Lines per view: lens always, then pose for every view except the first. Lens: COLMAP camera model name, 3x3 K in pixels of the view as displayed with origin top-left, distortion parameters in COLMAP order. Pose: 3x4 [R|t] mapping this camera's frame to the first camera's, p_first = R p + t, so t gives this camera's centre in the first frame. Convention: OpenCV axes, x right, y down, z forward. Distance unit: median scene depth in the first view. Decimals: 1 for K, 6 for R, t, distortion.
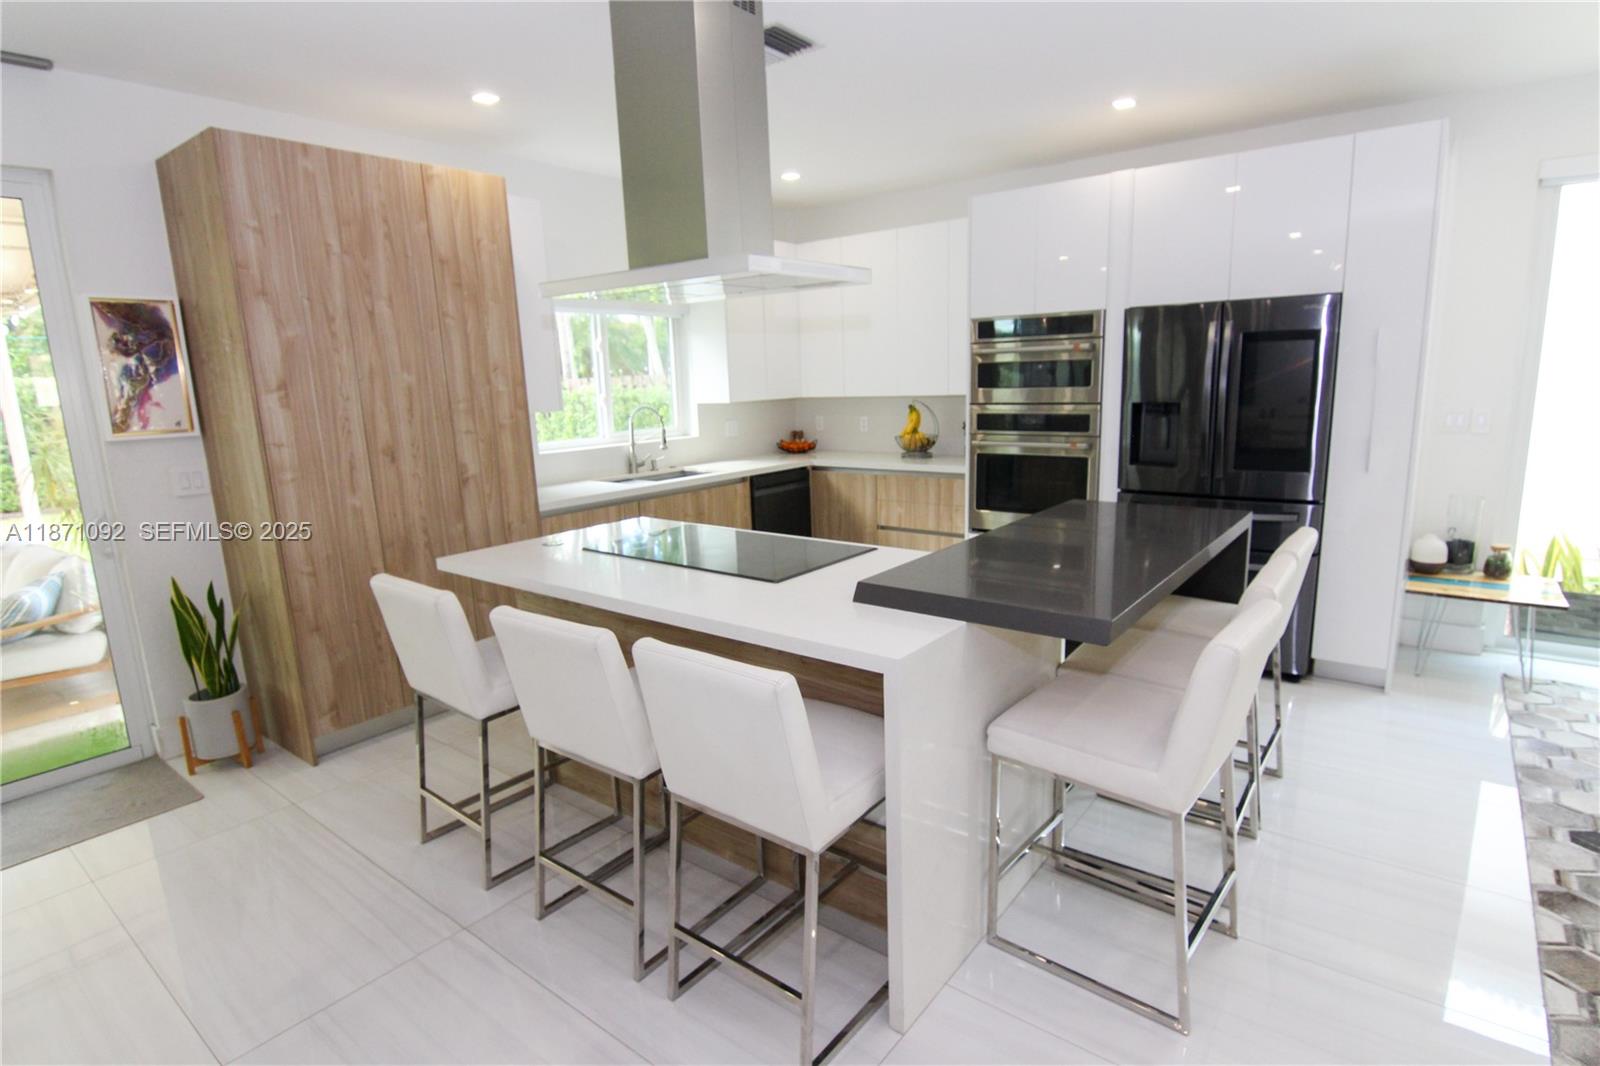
lens RADIAL K [[819.2, 0, 806.1], [0, 819.2, 534.2], [0, 0, 1]] dist [-0.013338, -0.006844]
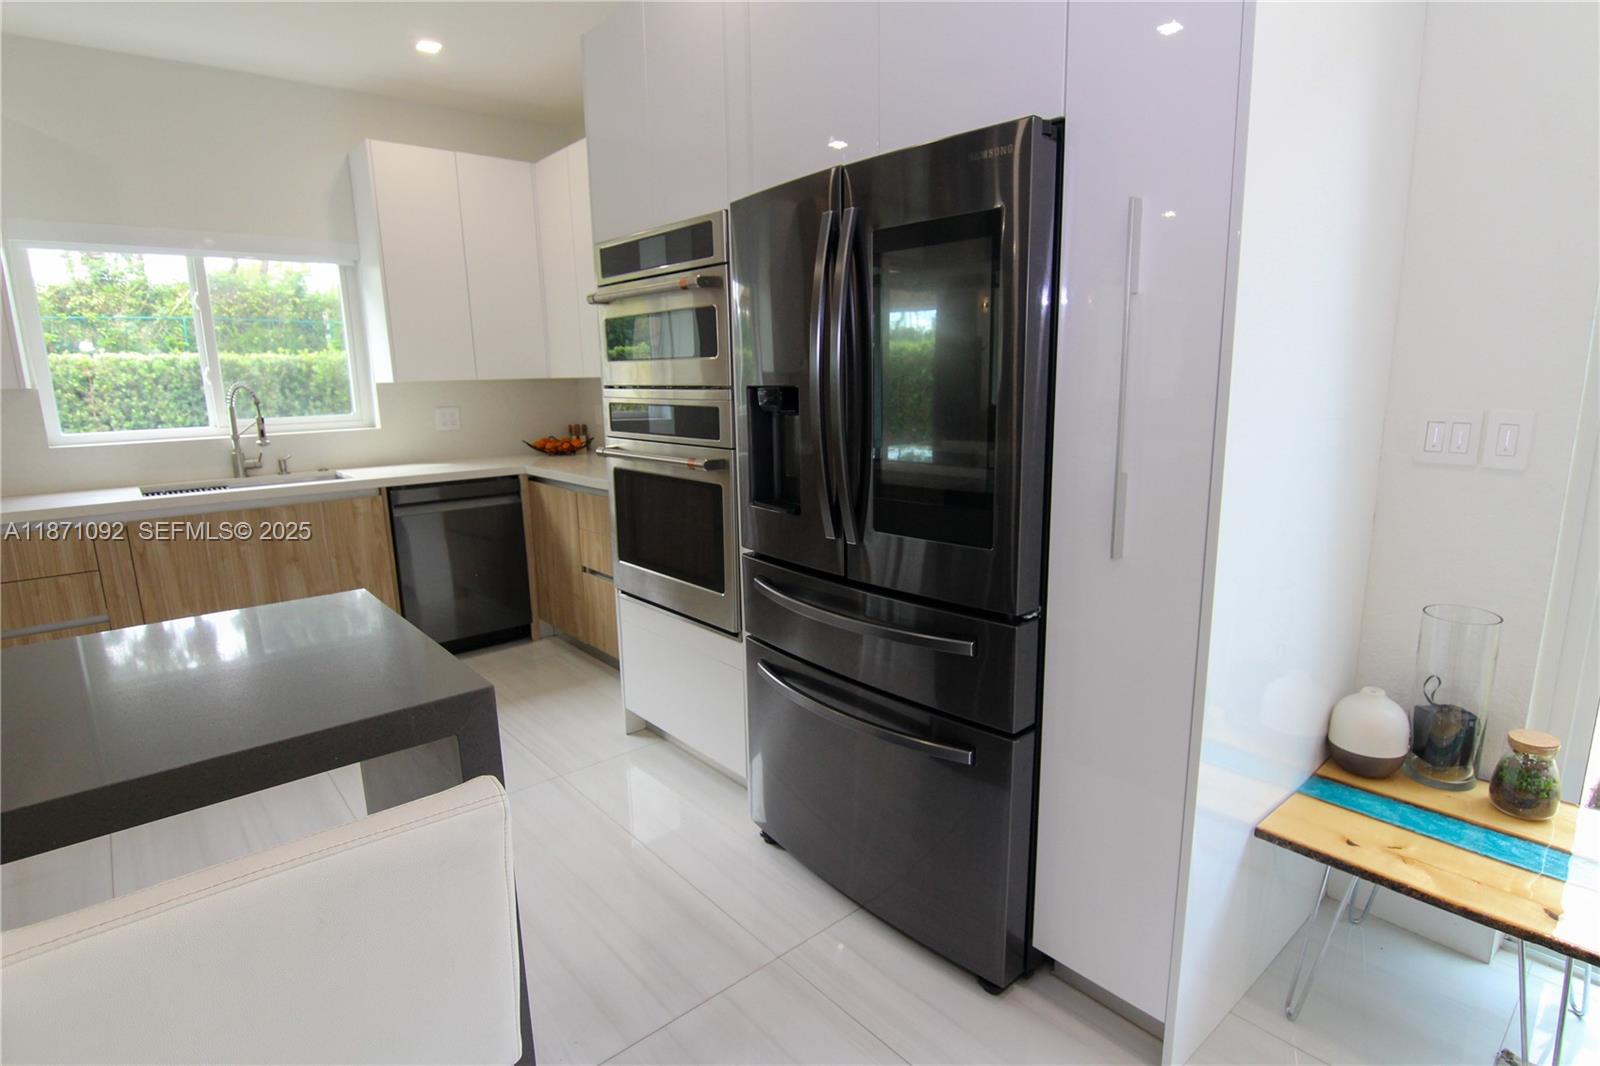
lens RADIAL K [[819.2, 0, 803.8], [0, 819.2, 530.8], [0, 0, 1]] dist [-0.013338, -0.006844]
pose [[0.983486, 0.049180, -0.174175, 0.648114], [-0.048474, 0.998790, 0.008307, -0.092377], [0.174373, 0.000273, 0.984680, 0.610437]]
